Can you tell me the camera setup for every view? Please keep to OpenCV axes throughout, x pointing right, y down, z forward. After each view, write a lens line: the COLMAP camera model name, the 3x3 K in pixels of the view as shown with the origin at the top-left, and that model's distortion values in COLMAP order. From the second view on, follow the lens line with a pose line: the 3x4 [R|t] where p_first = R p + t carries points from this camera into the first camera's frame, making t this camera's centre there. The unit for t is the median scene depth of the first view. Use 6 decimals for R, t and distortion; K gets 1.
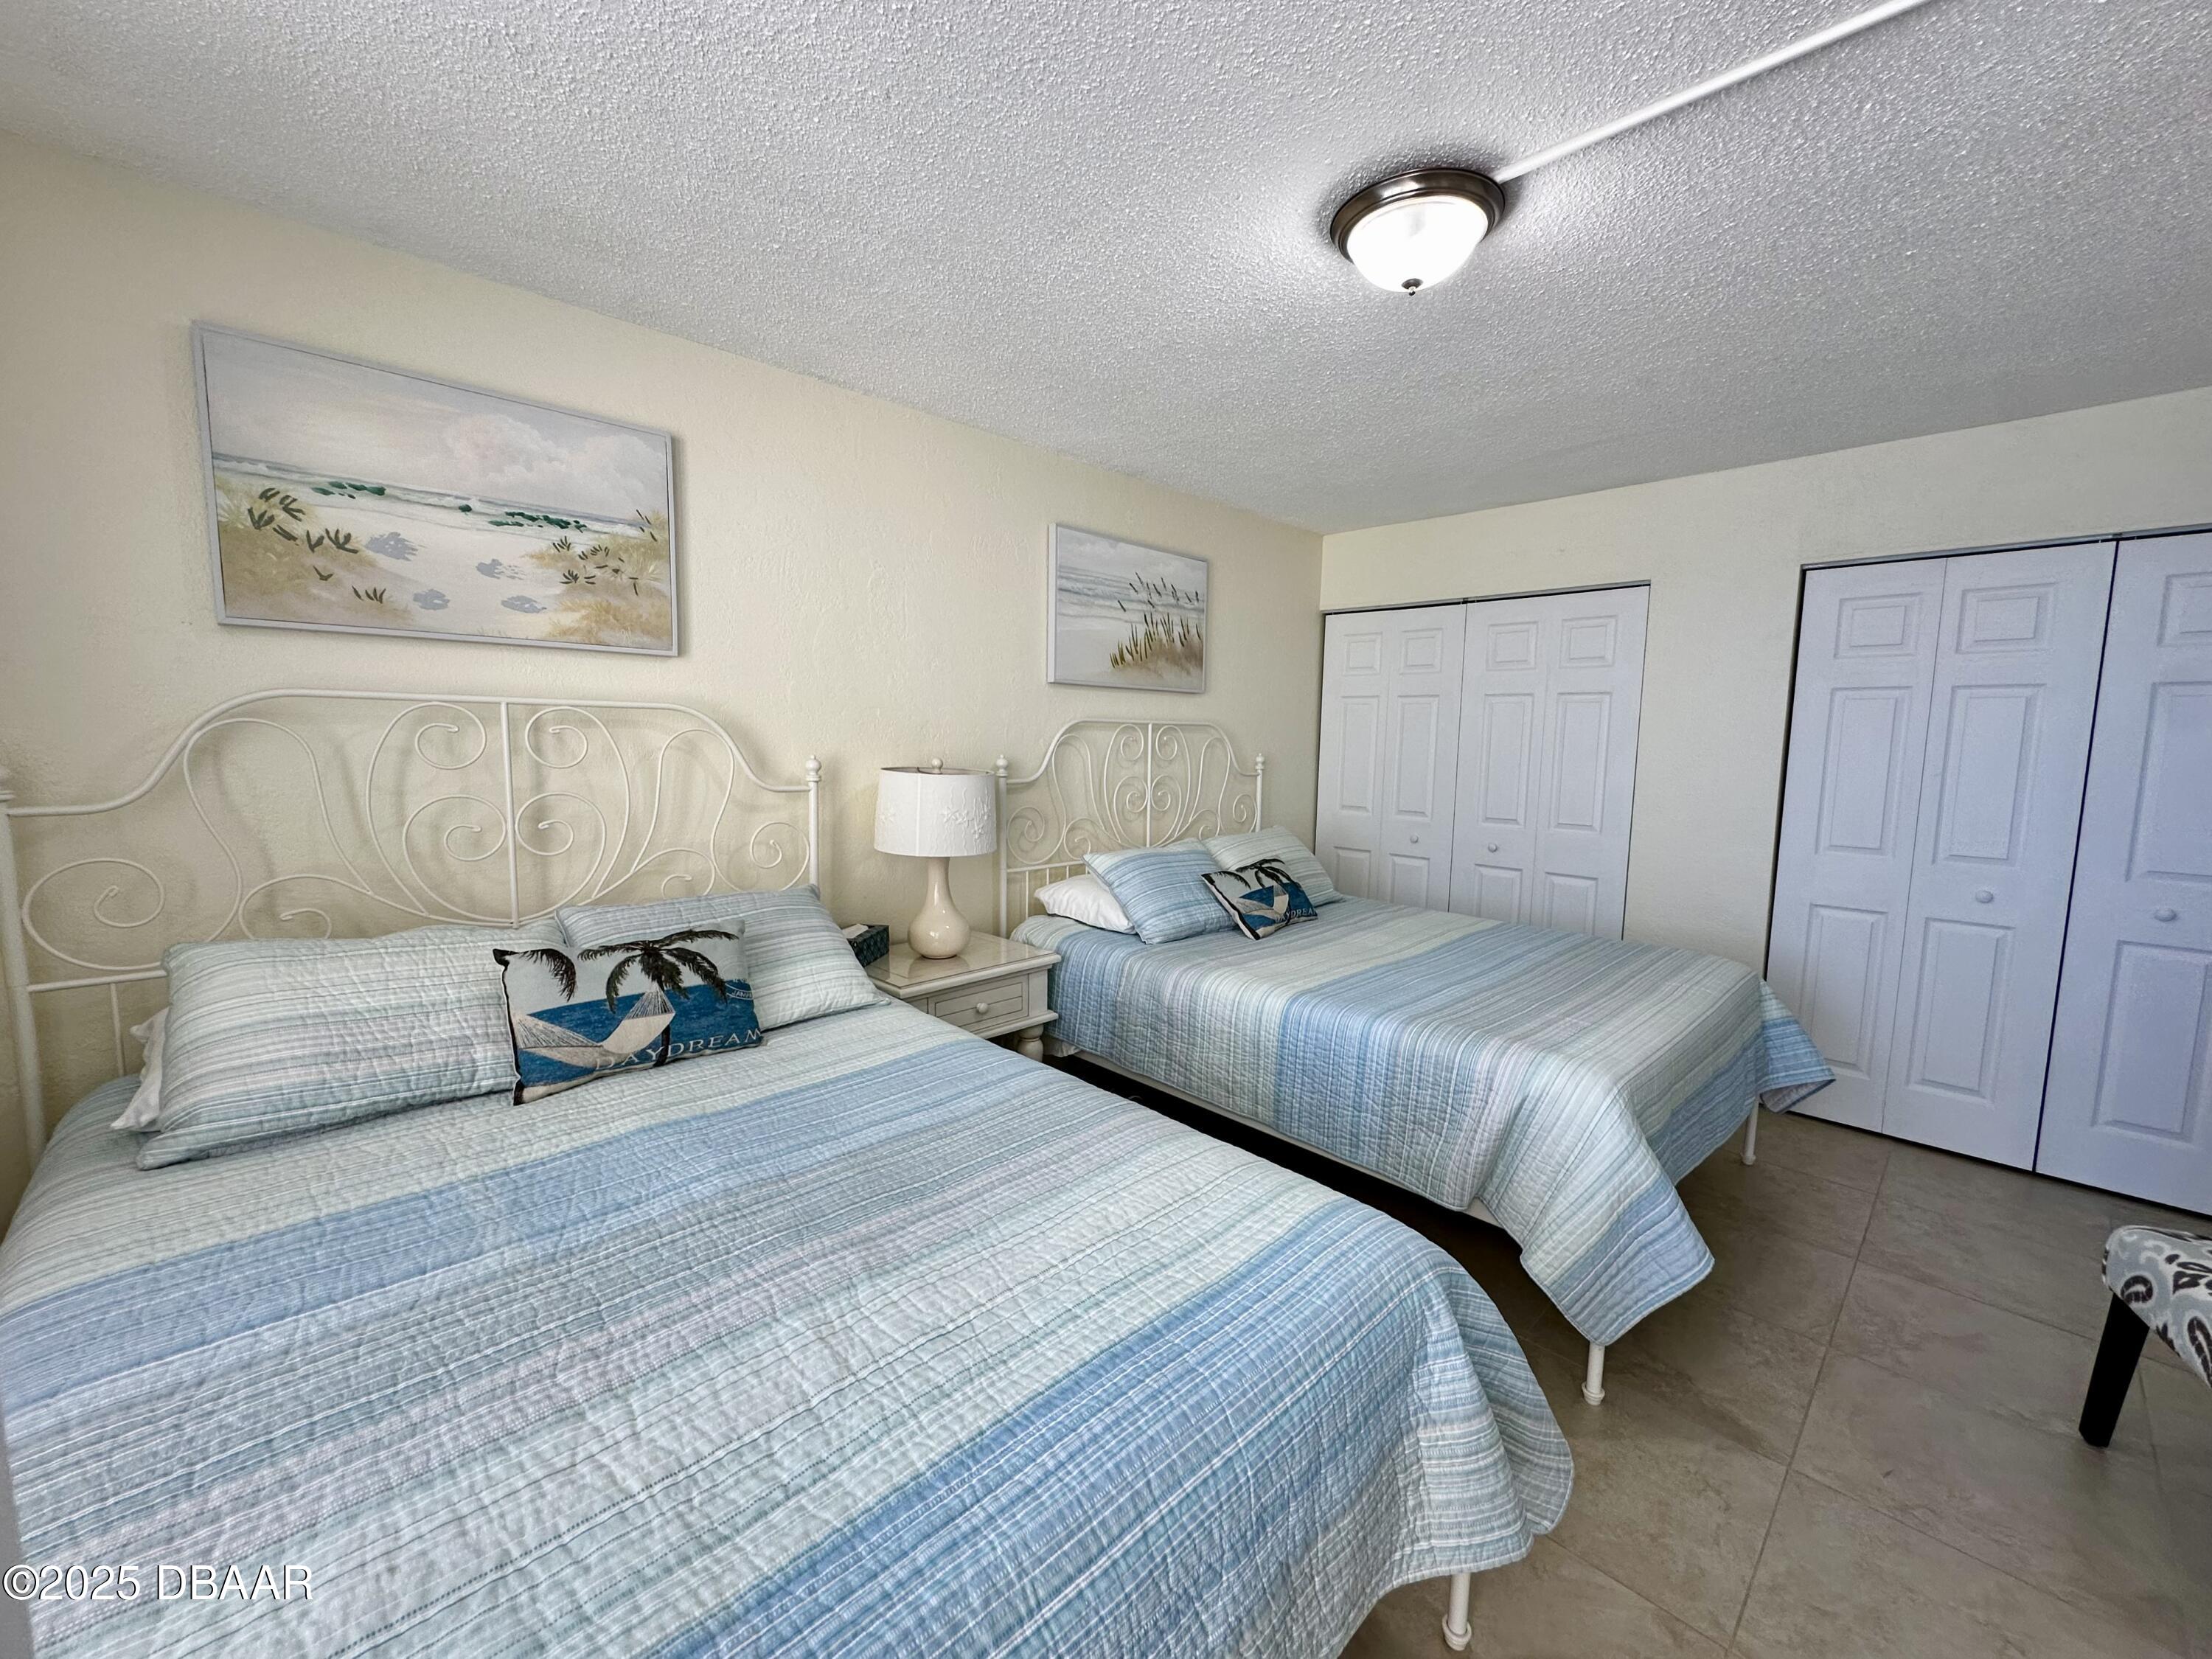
lens RADIAL K [[885.1, 0, 1106.0], [0, 885.1, 829.5], [0, 0, 1]] dist [-0.003586, -0.000180]
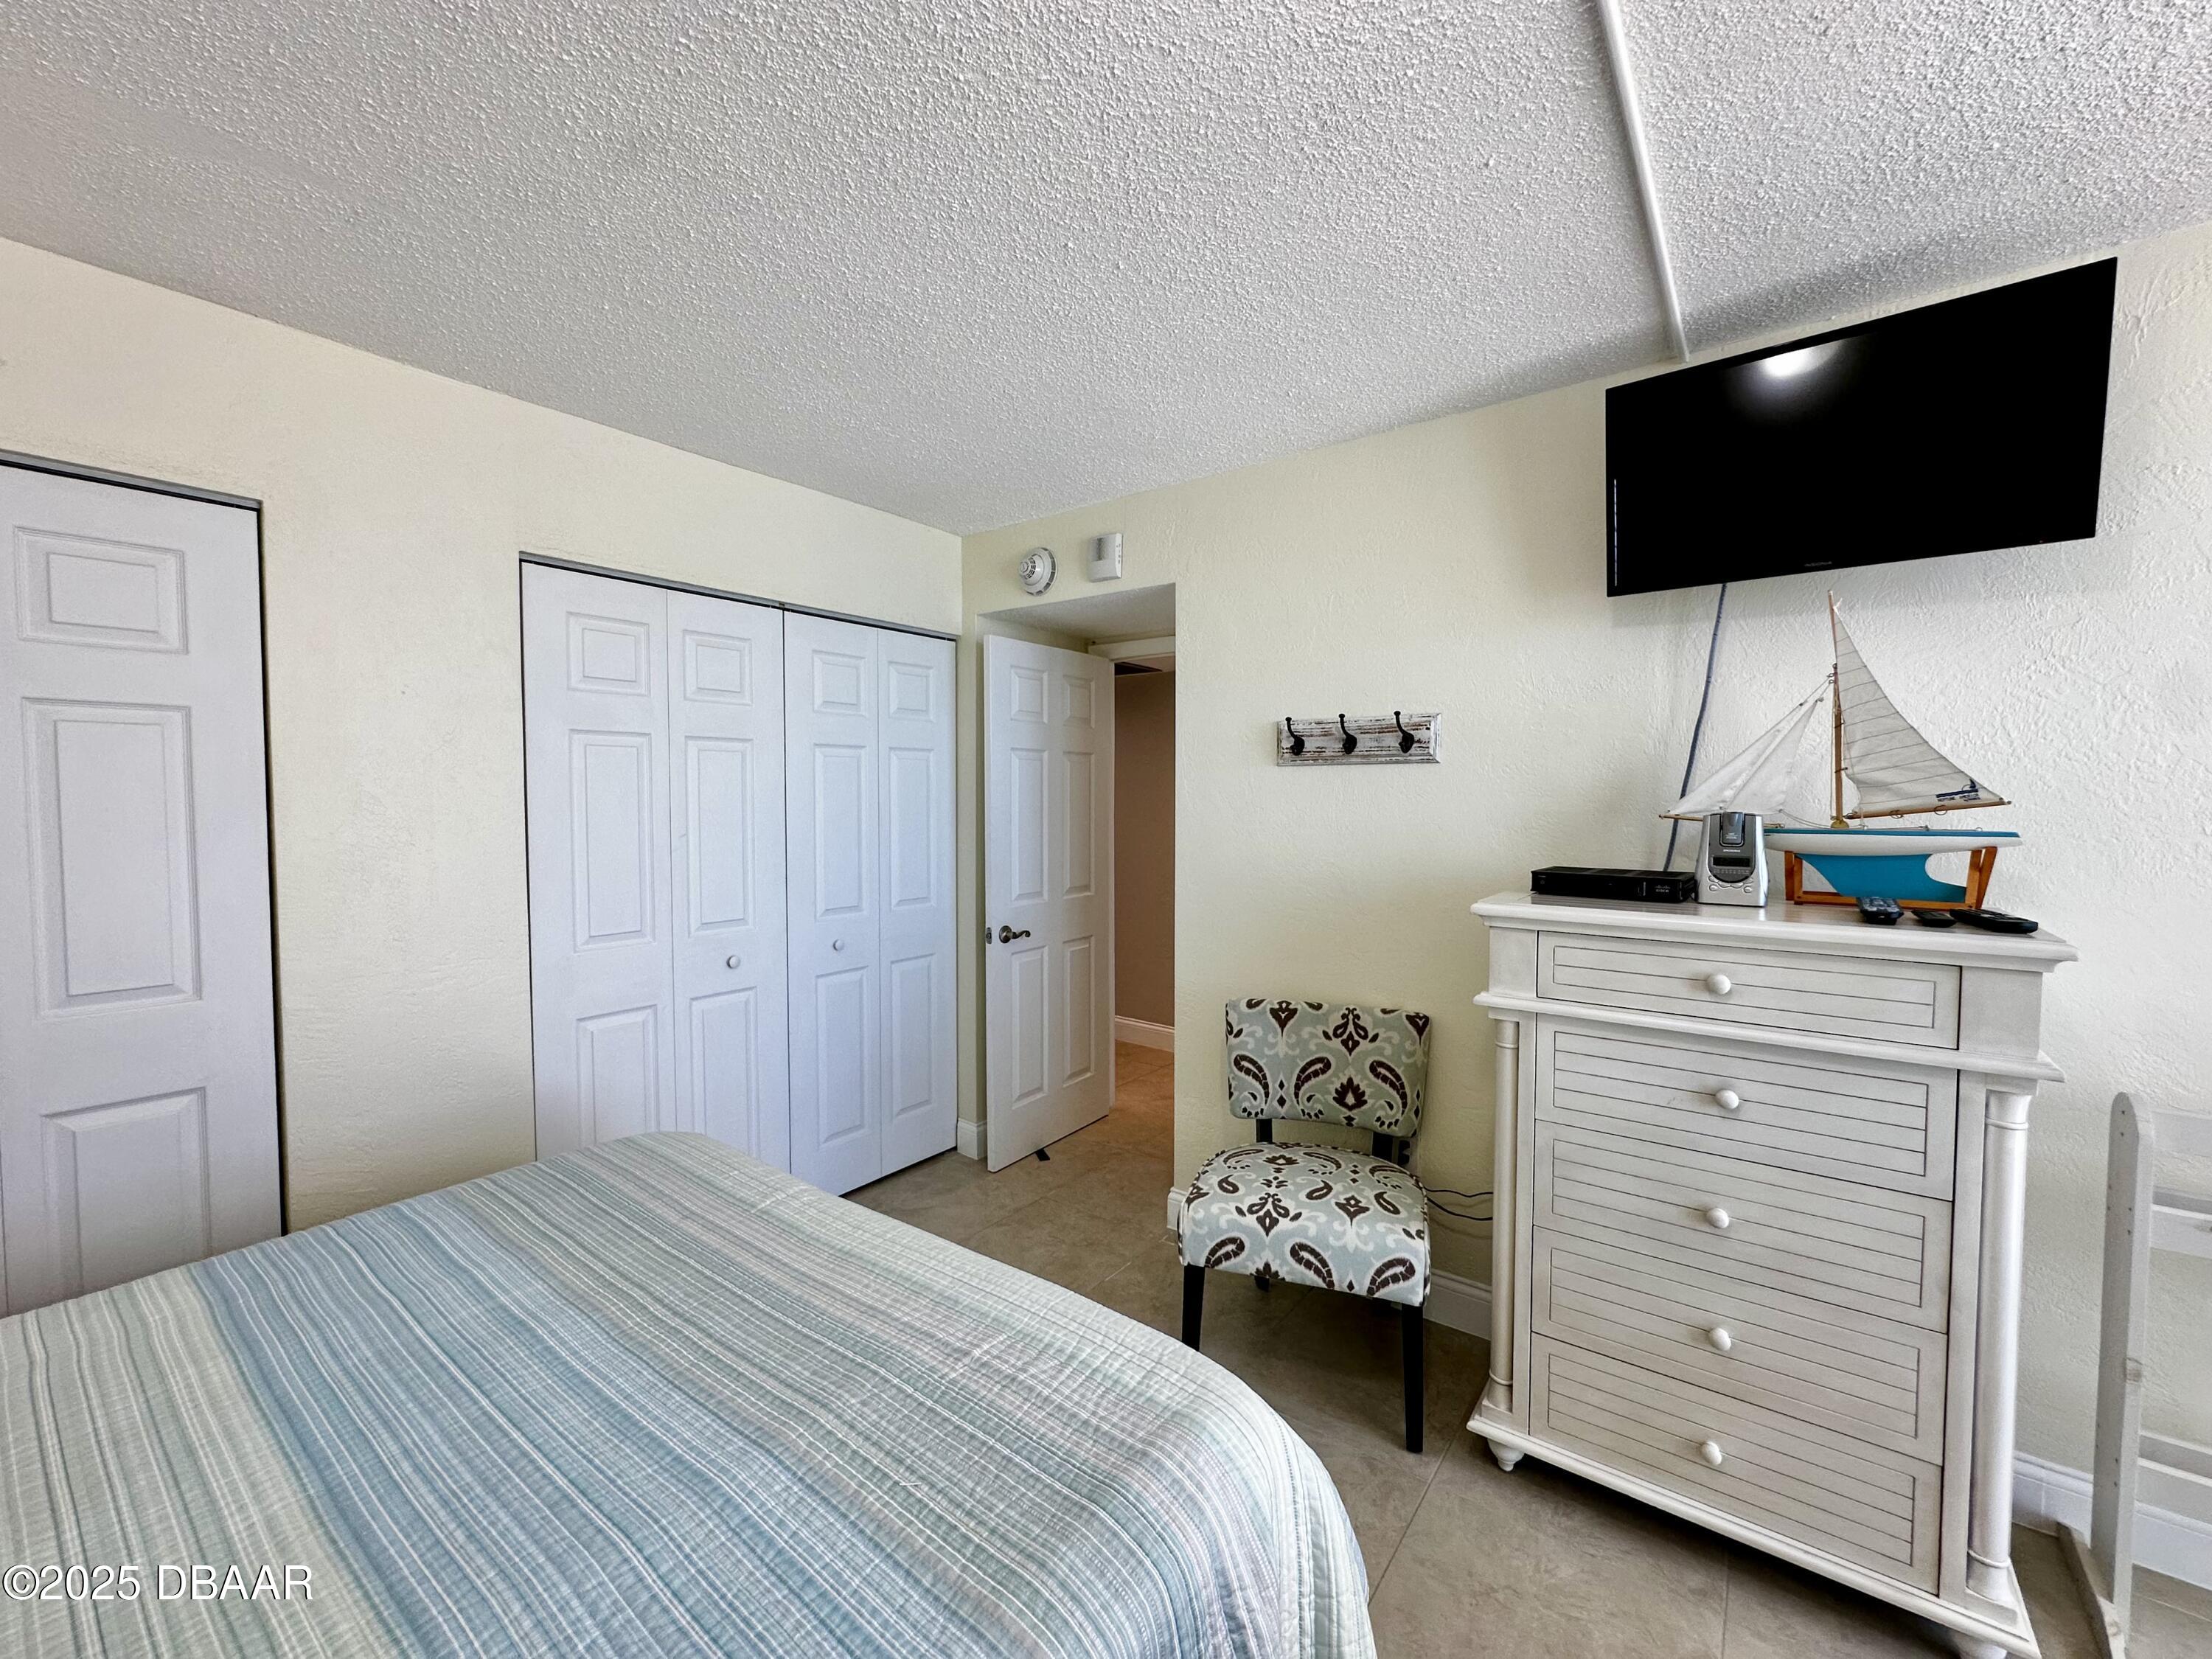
lens RADIAL K [[885.1, 0, 1106.0], [0, 885.1, 829.5], [0, 0, 1]] dist [-0.003586, -0.000180]
pose [[-0.152087, -0.054486, 0.986864, 0.011232], [0.099436, 0.992570, 0.070125, -0.085024], [-0.983352, 0.108795, -0.145539, 0.686396]]
